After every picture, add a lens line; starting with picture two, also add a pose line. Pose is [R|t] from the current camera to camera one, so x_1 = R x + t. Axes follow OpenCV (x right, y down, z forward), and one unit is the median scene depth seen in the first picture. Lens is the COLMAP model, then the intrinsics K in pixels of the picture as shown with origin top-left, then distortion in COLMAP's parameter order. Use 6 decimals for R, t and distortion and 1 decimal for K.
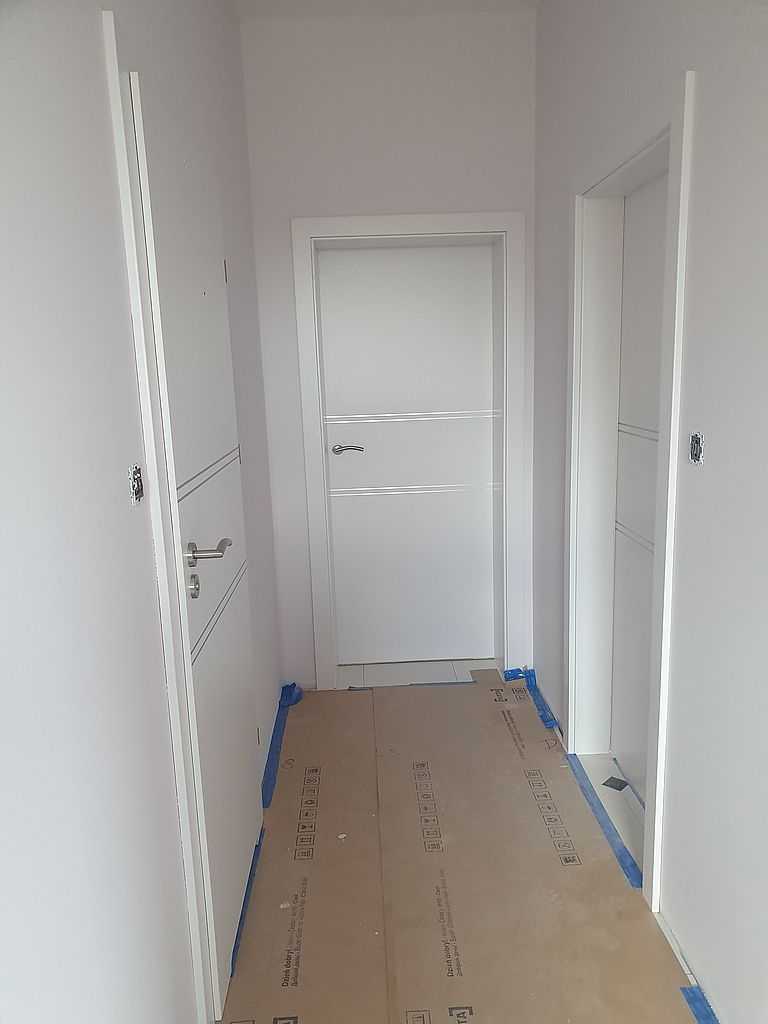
lens RADIAL K [[805.3, 0, 384.0], [0, 805.3, 512.0], [0, 0, 1]] dist [0.030586, 0.006975]
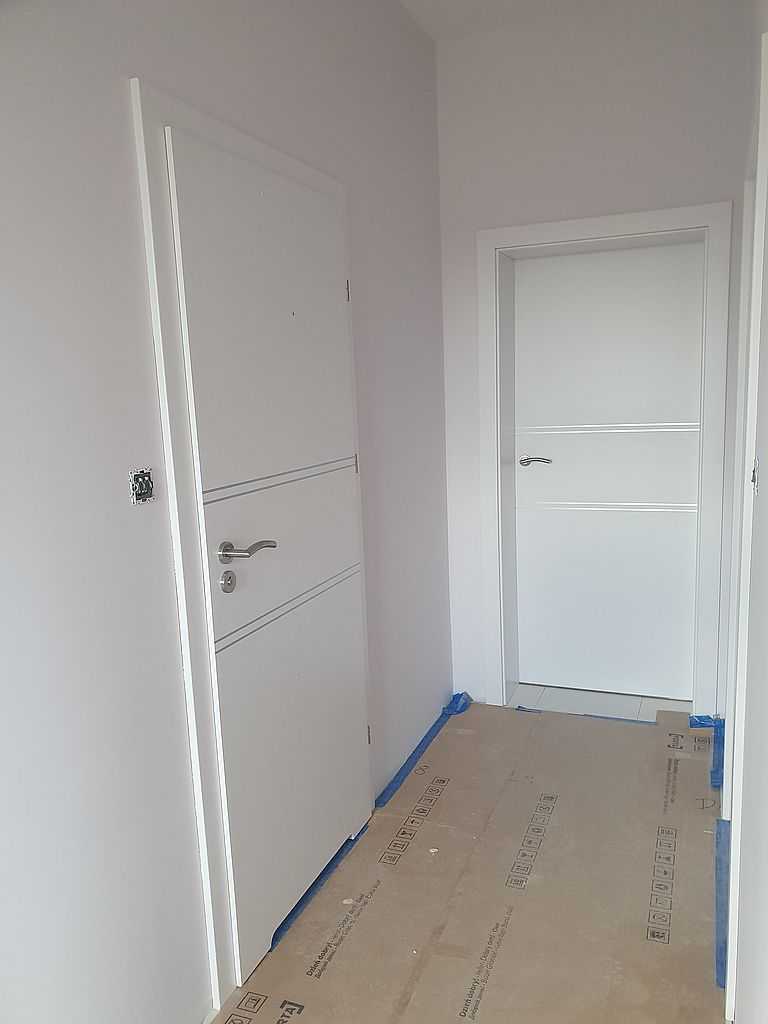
lens RADIAL K [[820.8, 0, 384.1], [0, 820.8, 503.6], [0, 0, 1]] dist [0.005525, 0.109556]
pose [[0.921540, 0.058763, -0.383810, 0.205924], [-0.065783, 0.997821, -0.005176, -0.012041], [0.382670, 0.030018, 0.923397, 0.023177]]
